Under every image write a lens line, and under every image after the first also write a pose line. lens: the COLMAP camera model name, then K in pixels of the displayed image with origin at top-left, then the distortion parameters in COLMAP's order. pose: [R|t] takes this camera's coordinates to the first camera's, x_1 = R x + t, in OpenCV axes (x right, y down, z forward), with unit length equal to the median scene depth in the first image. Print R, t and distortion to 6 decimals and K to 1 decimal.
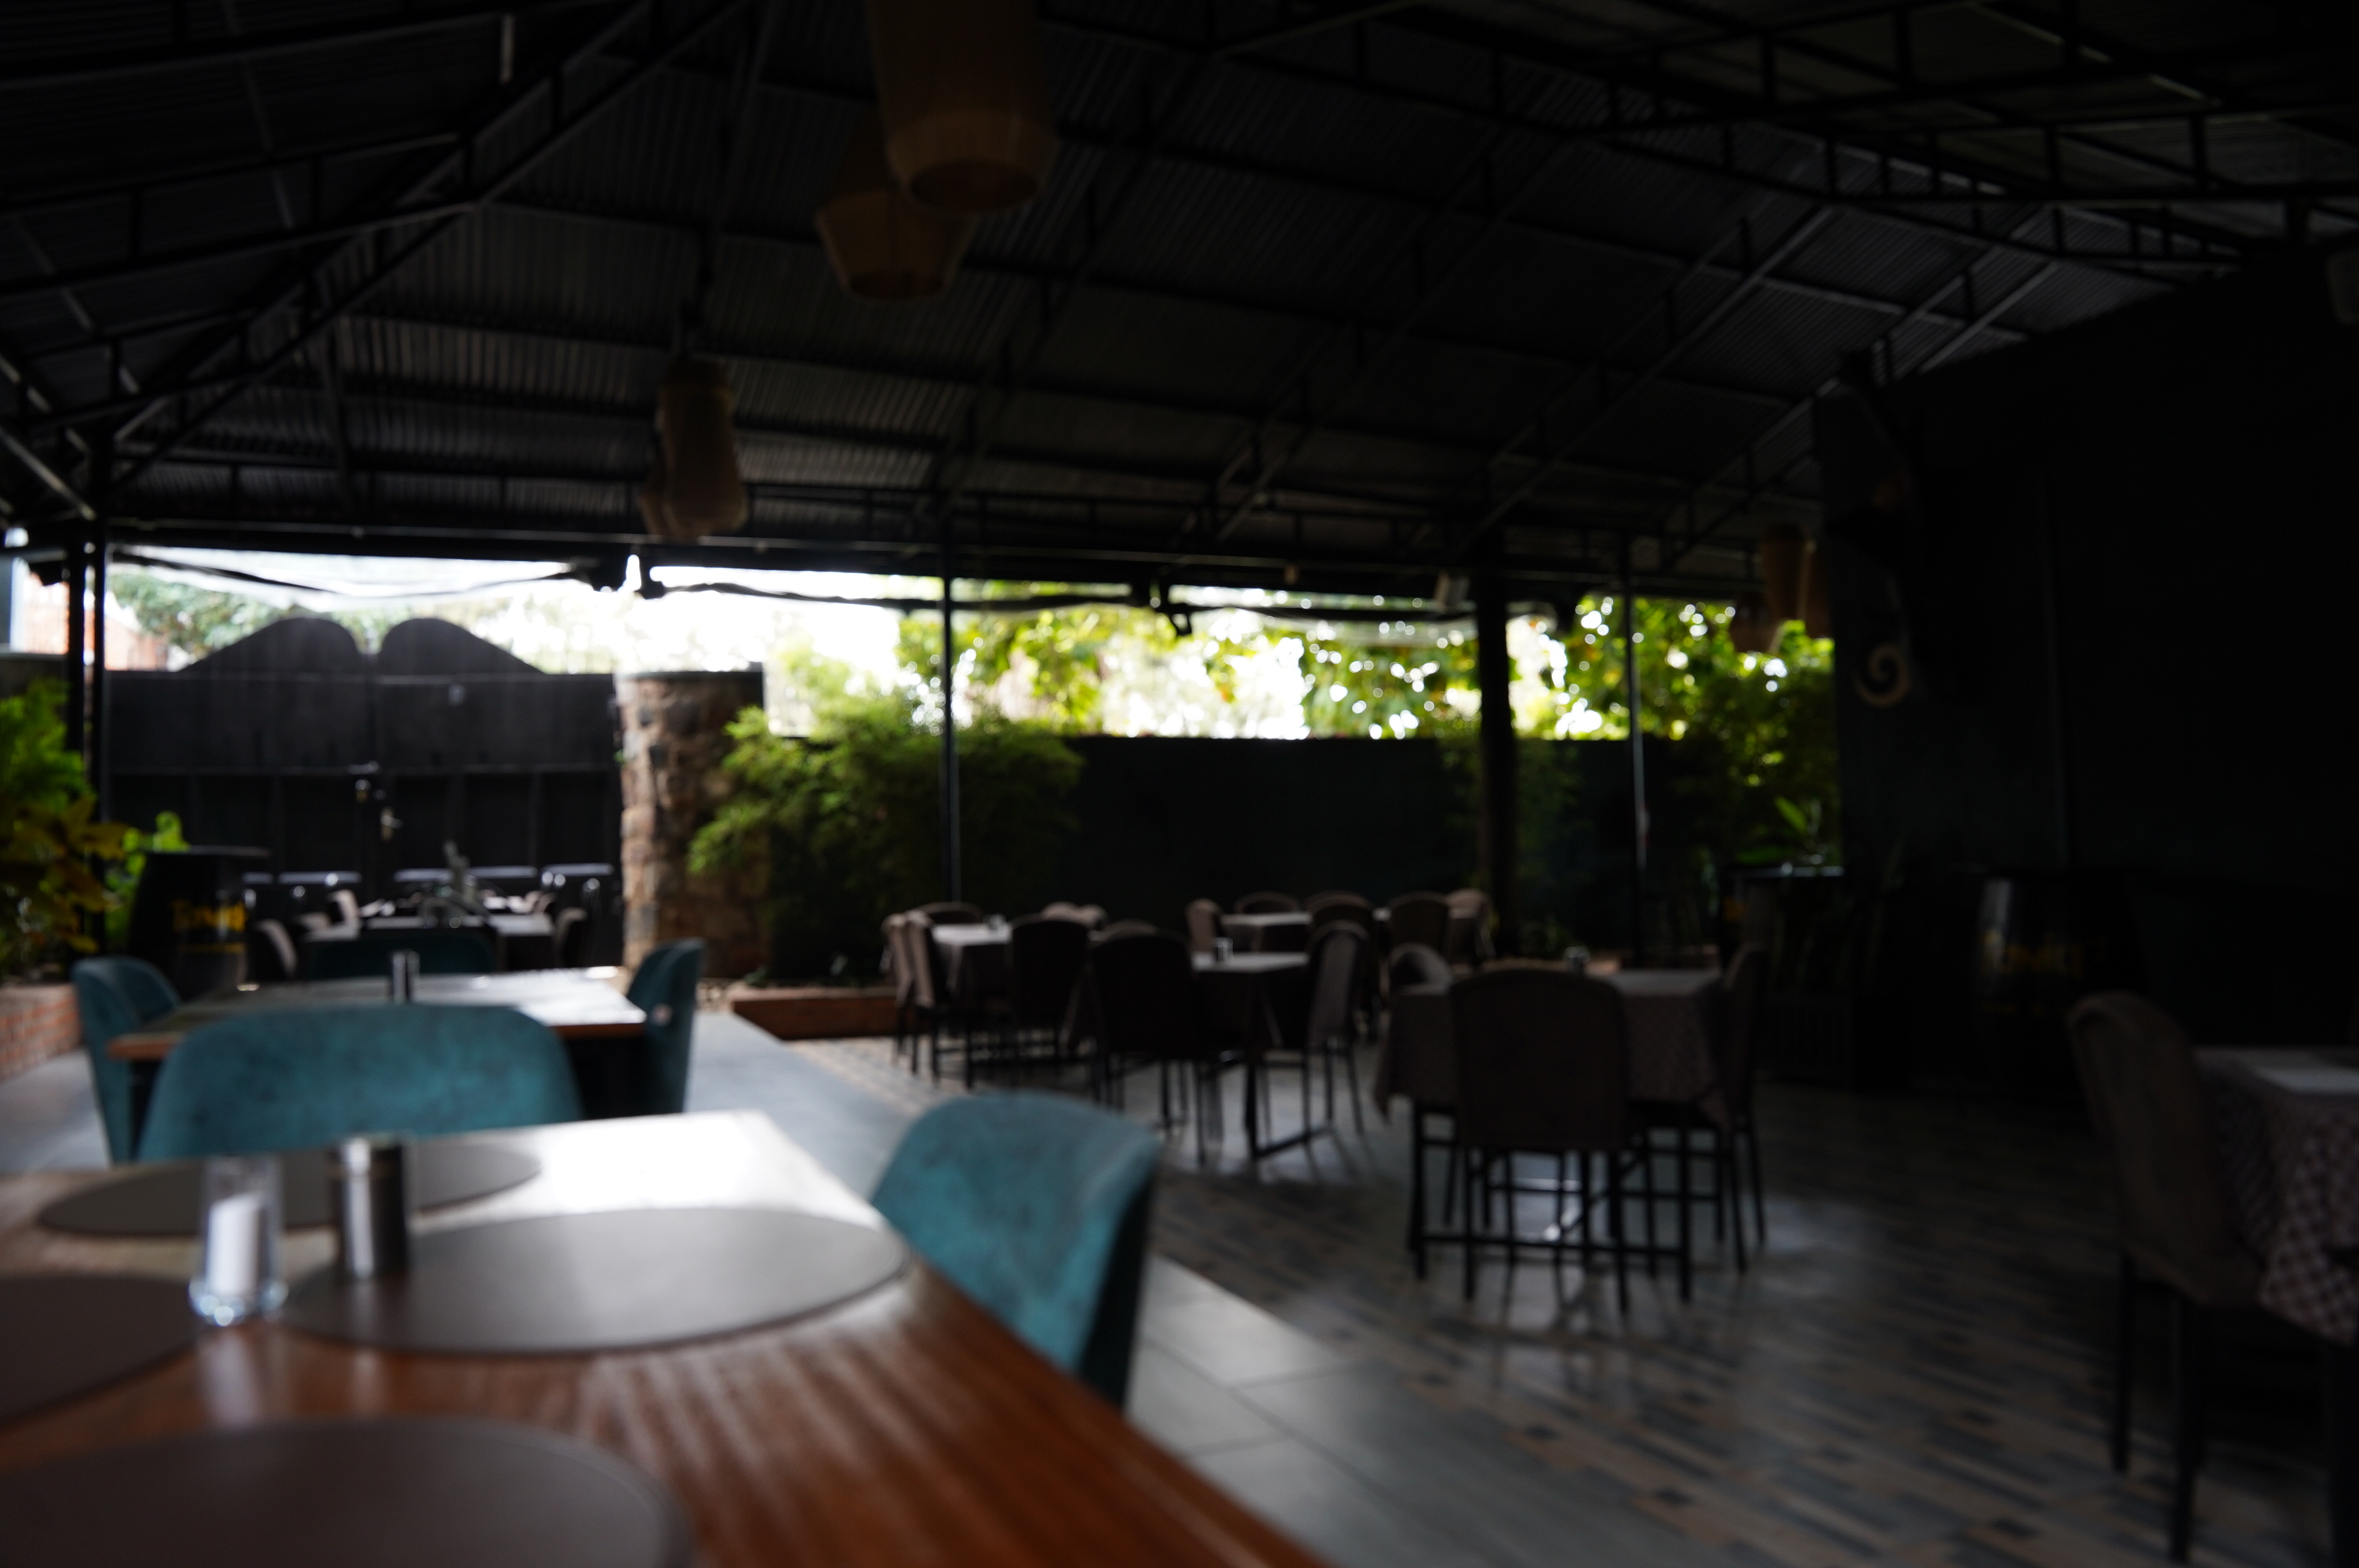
lens RADIAL K [[1643.4, 0, 1179.5], [0, 1643.4, 784.0], [0, 0, 1]] dist [-0.175145, 0.130524]
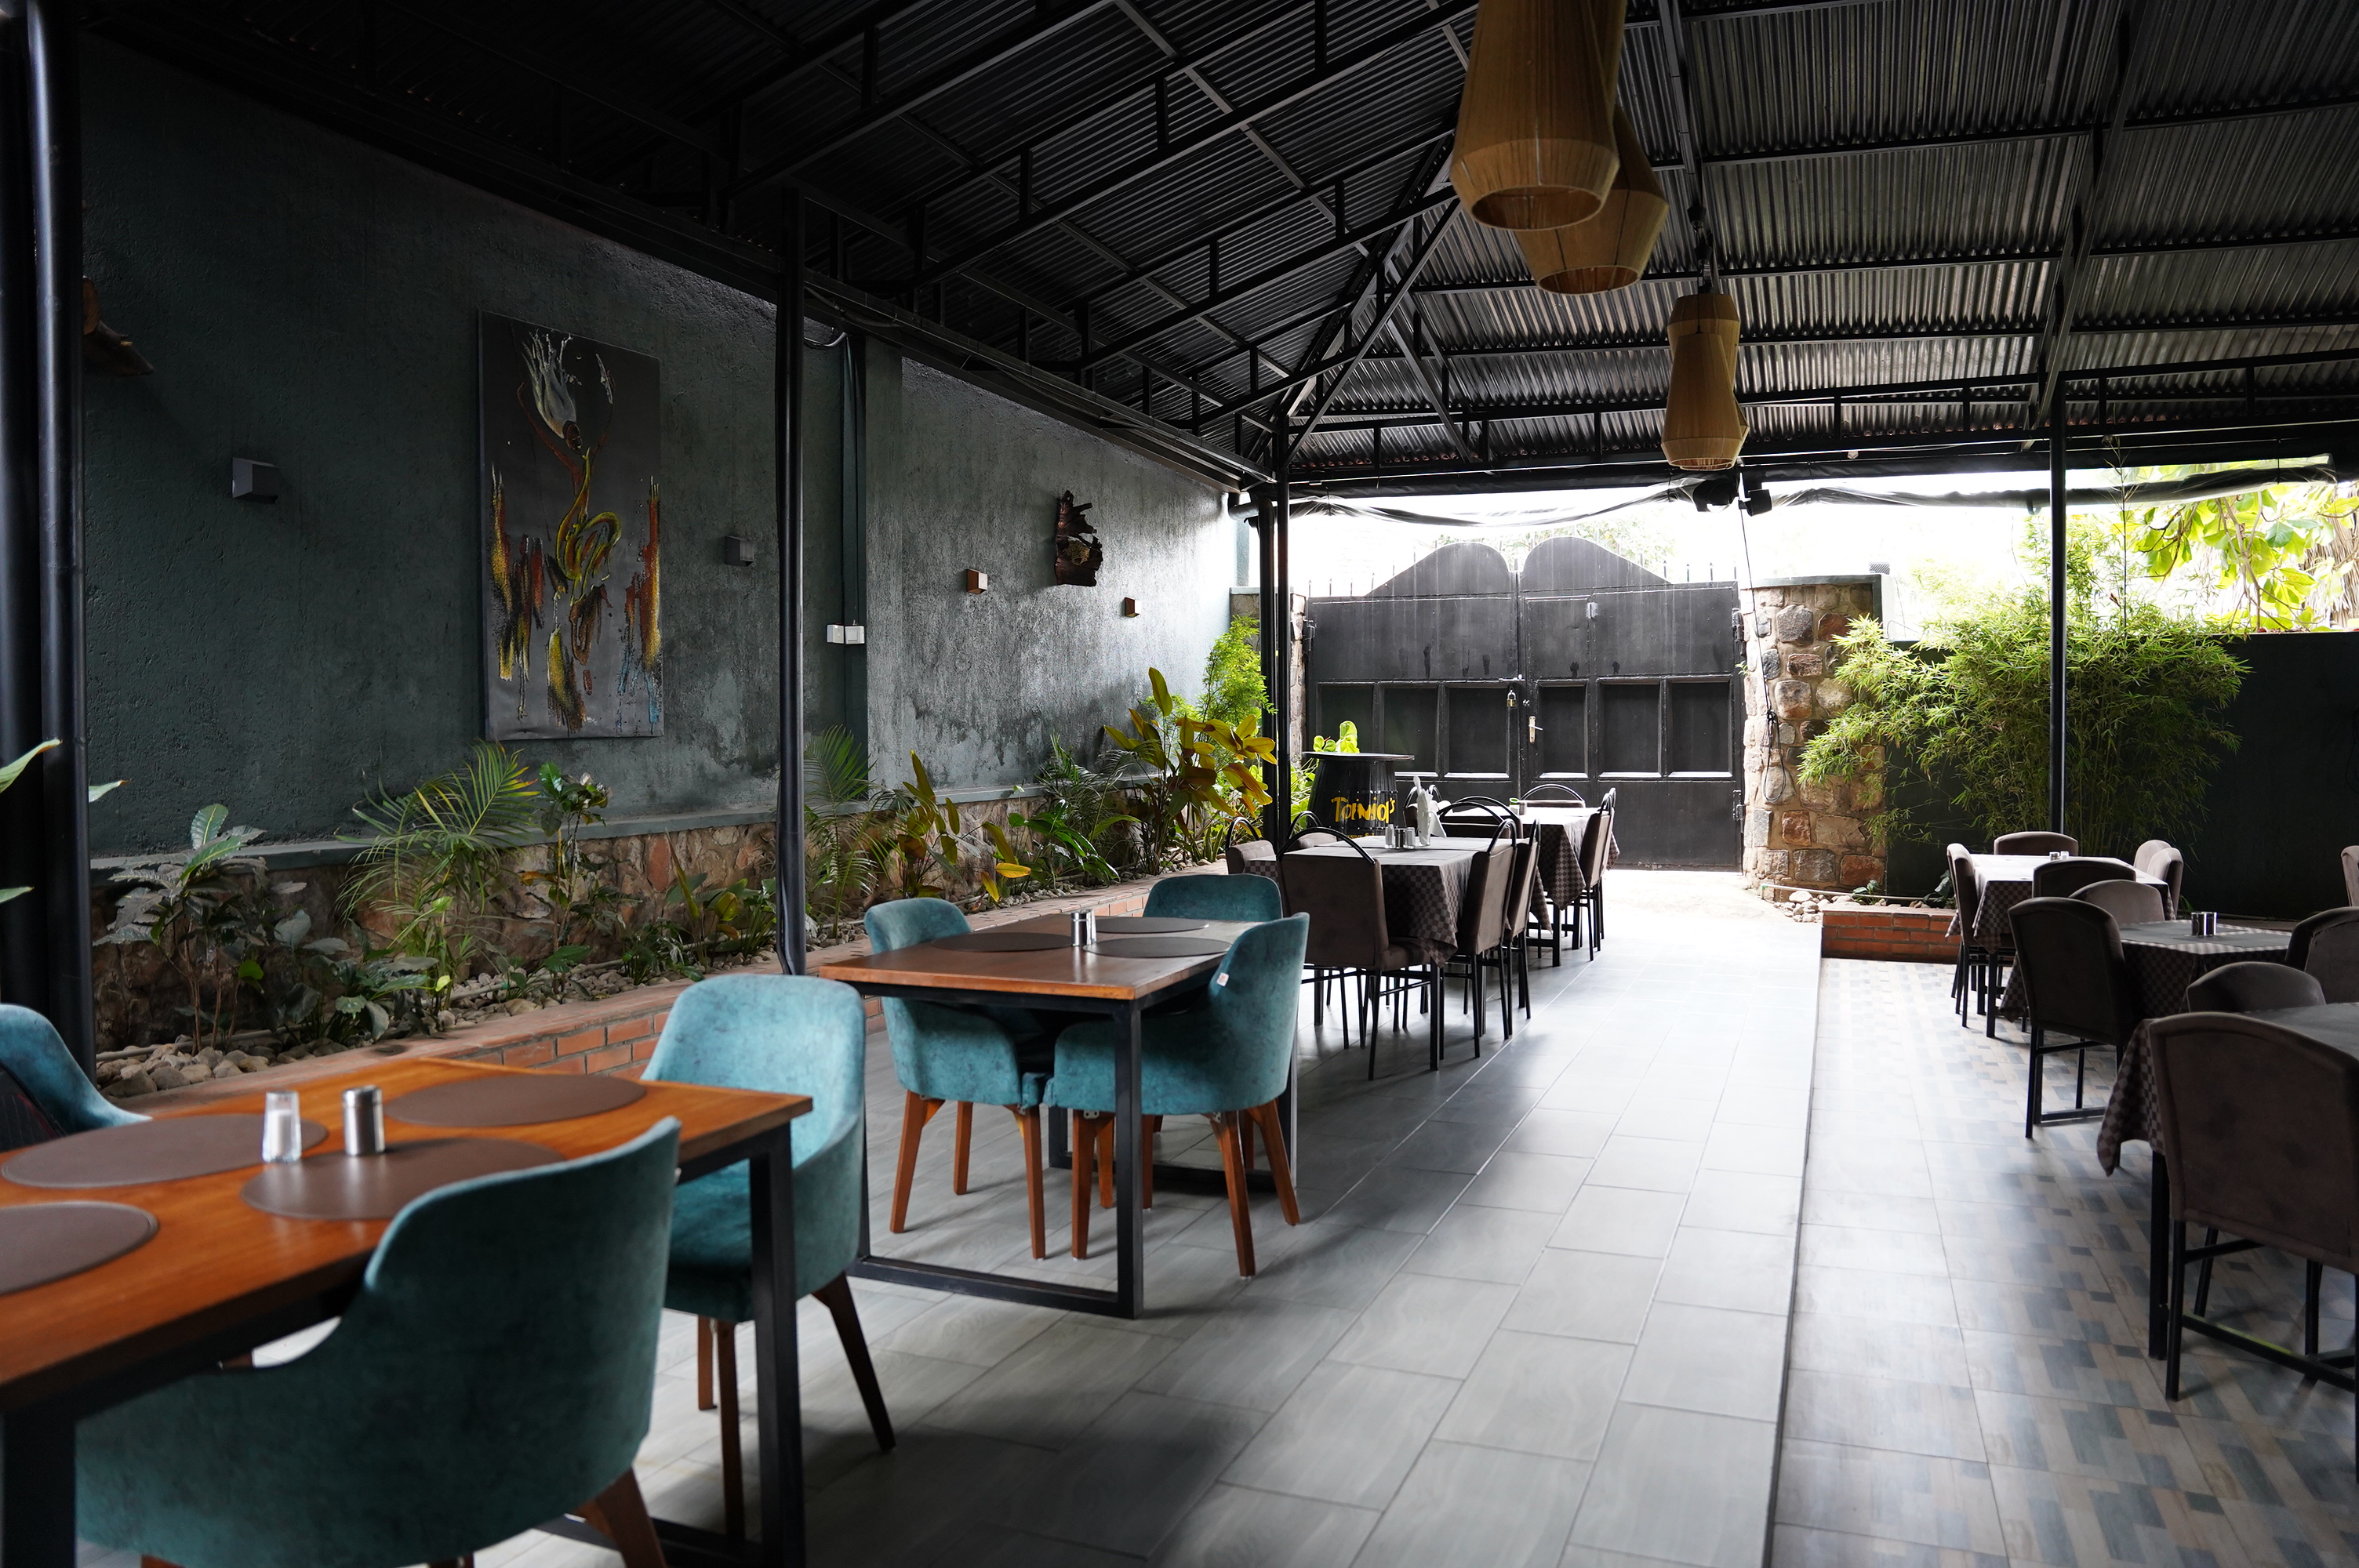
lens RADIAL K [[1643.4, 0, 1179.5], [0, 1643.4, 784.0], [0, 0, 1]] dist [-0.175145, 0.130524]
pose [[0.691166, 0.042287, -0.721458, 0.176034], [0.019358, 0.996845, 0.076975, -0.032933], [0.722437, -0.067169, 0.688167, 0.038735]]
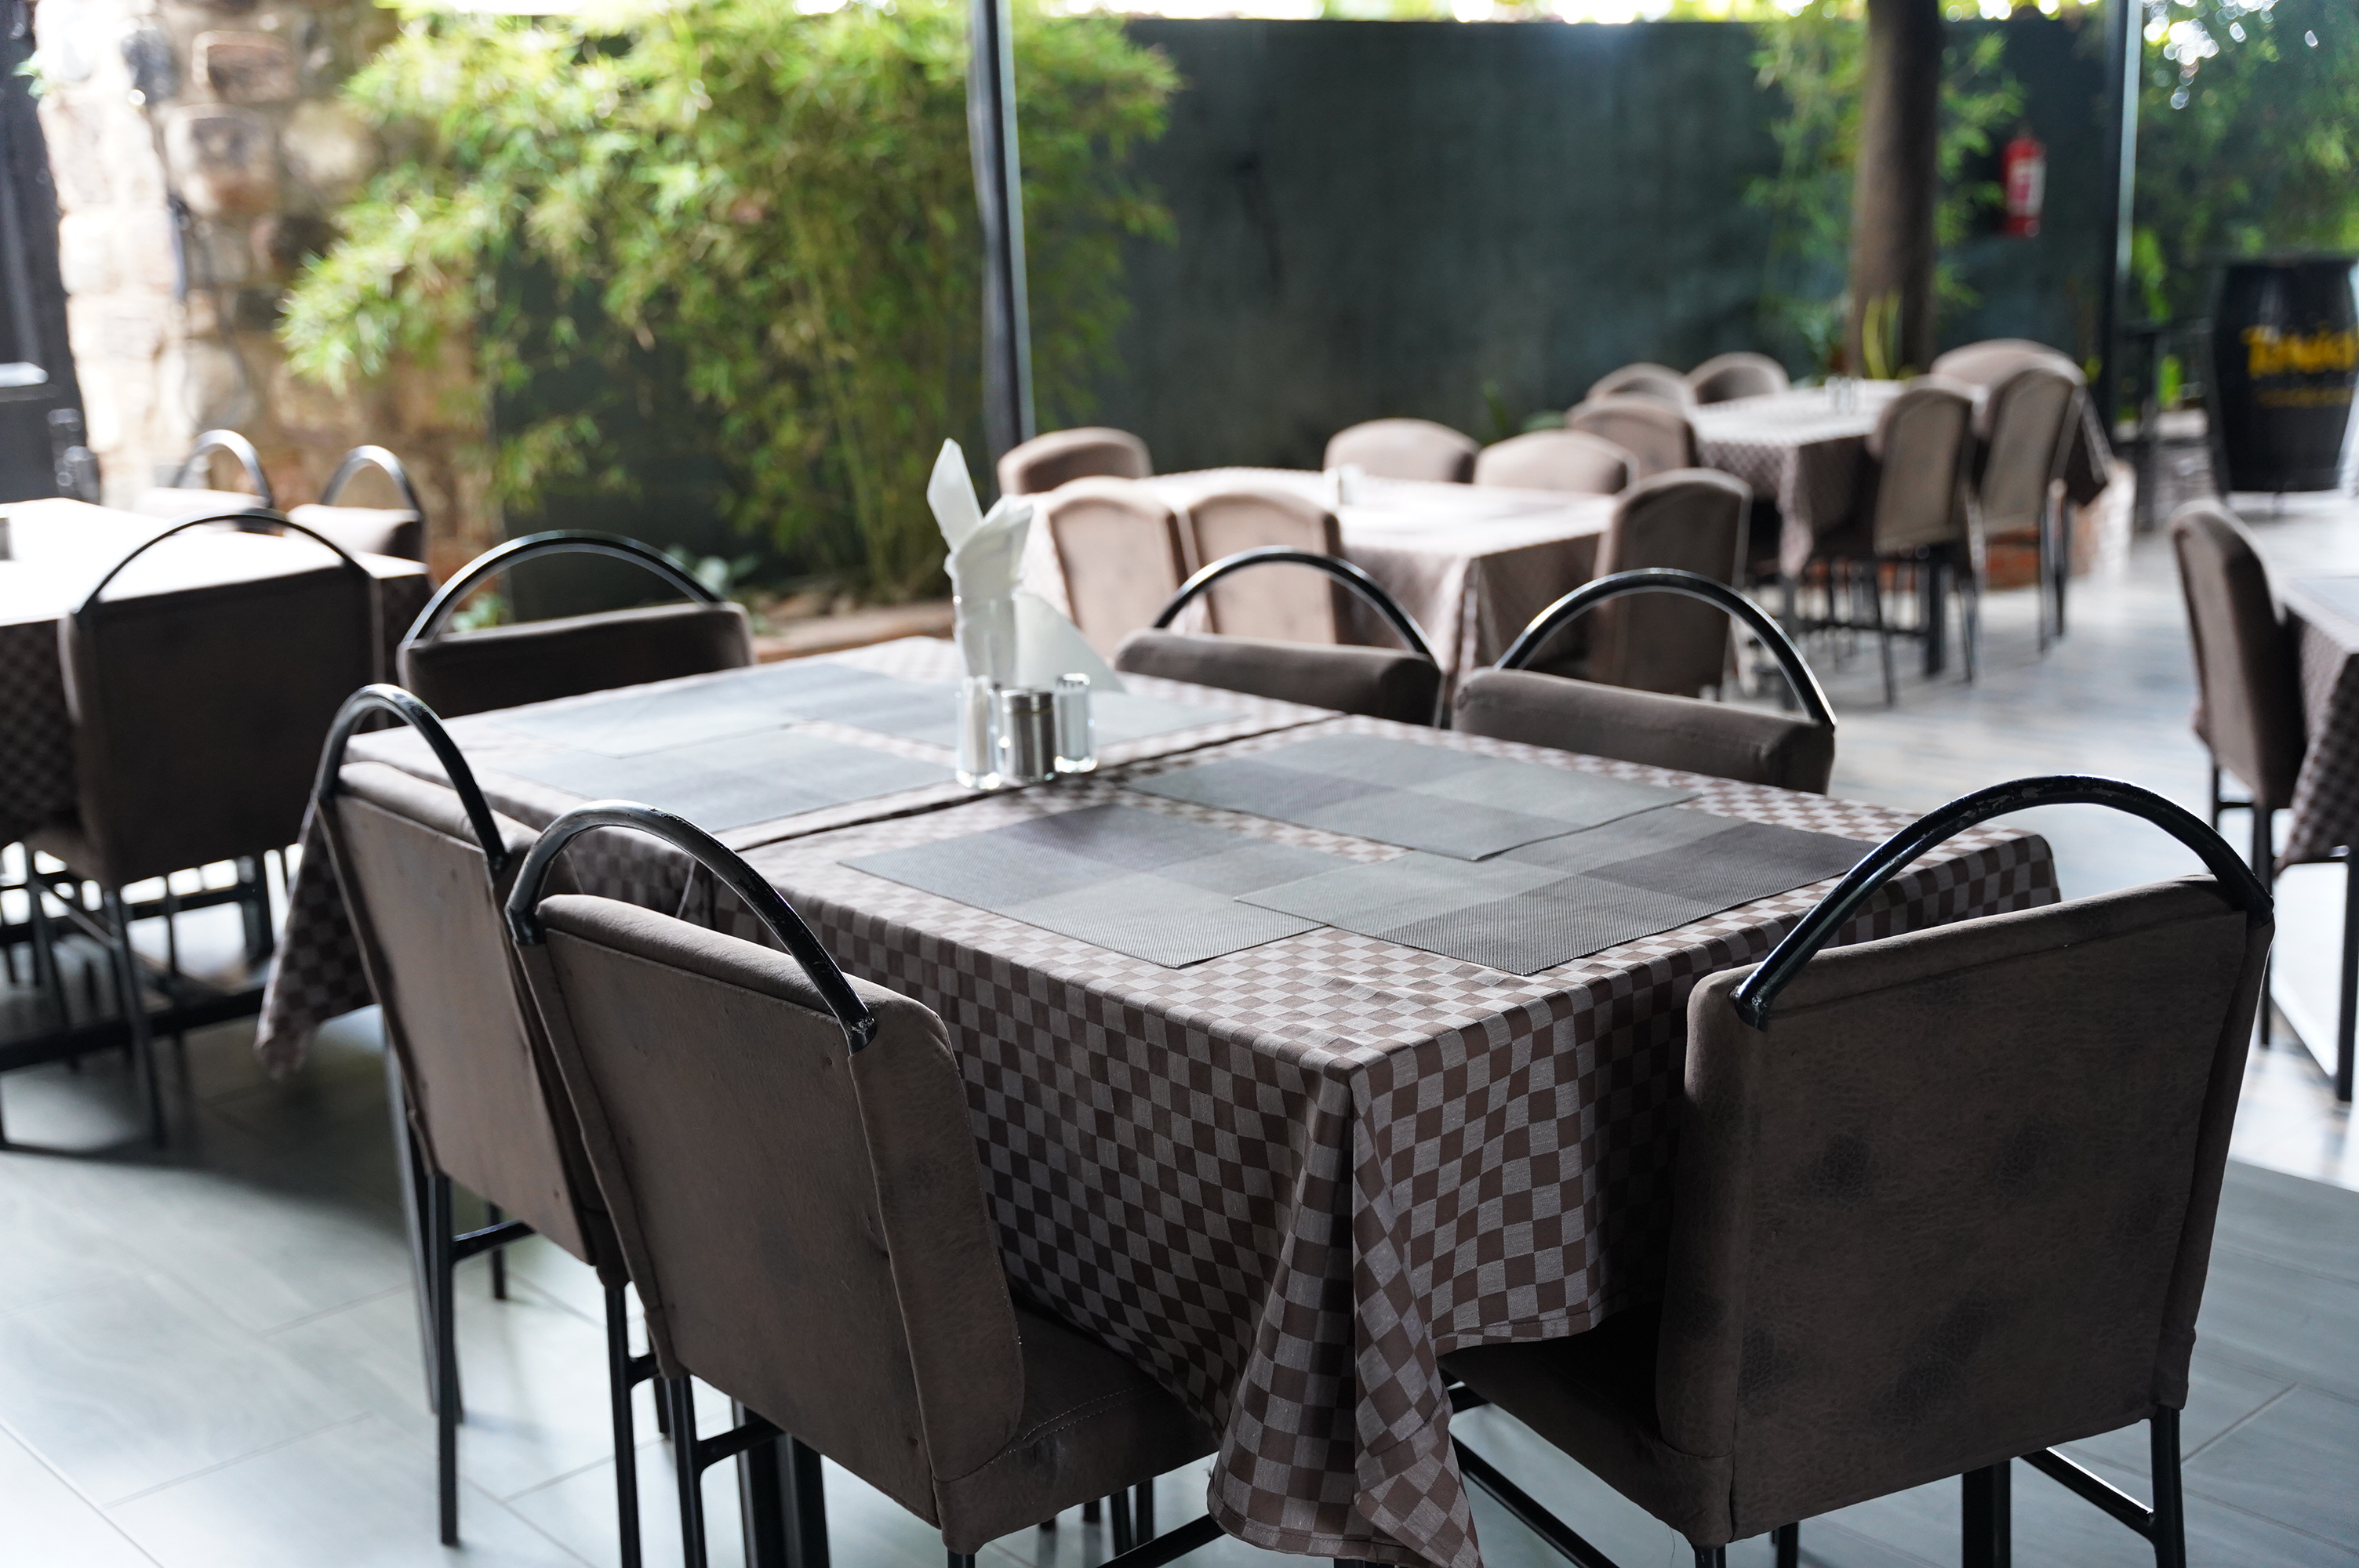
lens RADIAL K [[2619.7, 0, 1179.5], [0, 2619.7, 784.0], [0, 0, 1]] dist [-0.000534, 0.191399]
pose [[0.948651, -0.091552, 0.302785, -0.350978], [0.012526, 0.967322, 0.253241, -0.010486], [-0.316075, -0.236445, 0.918798, 0.369759]]
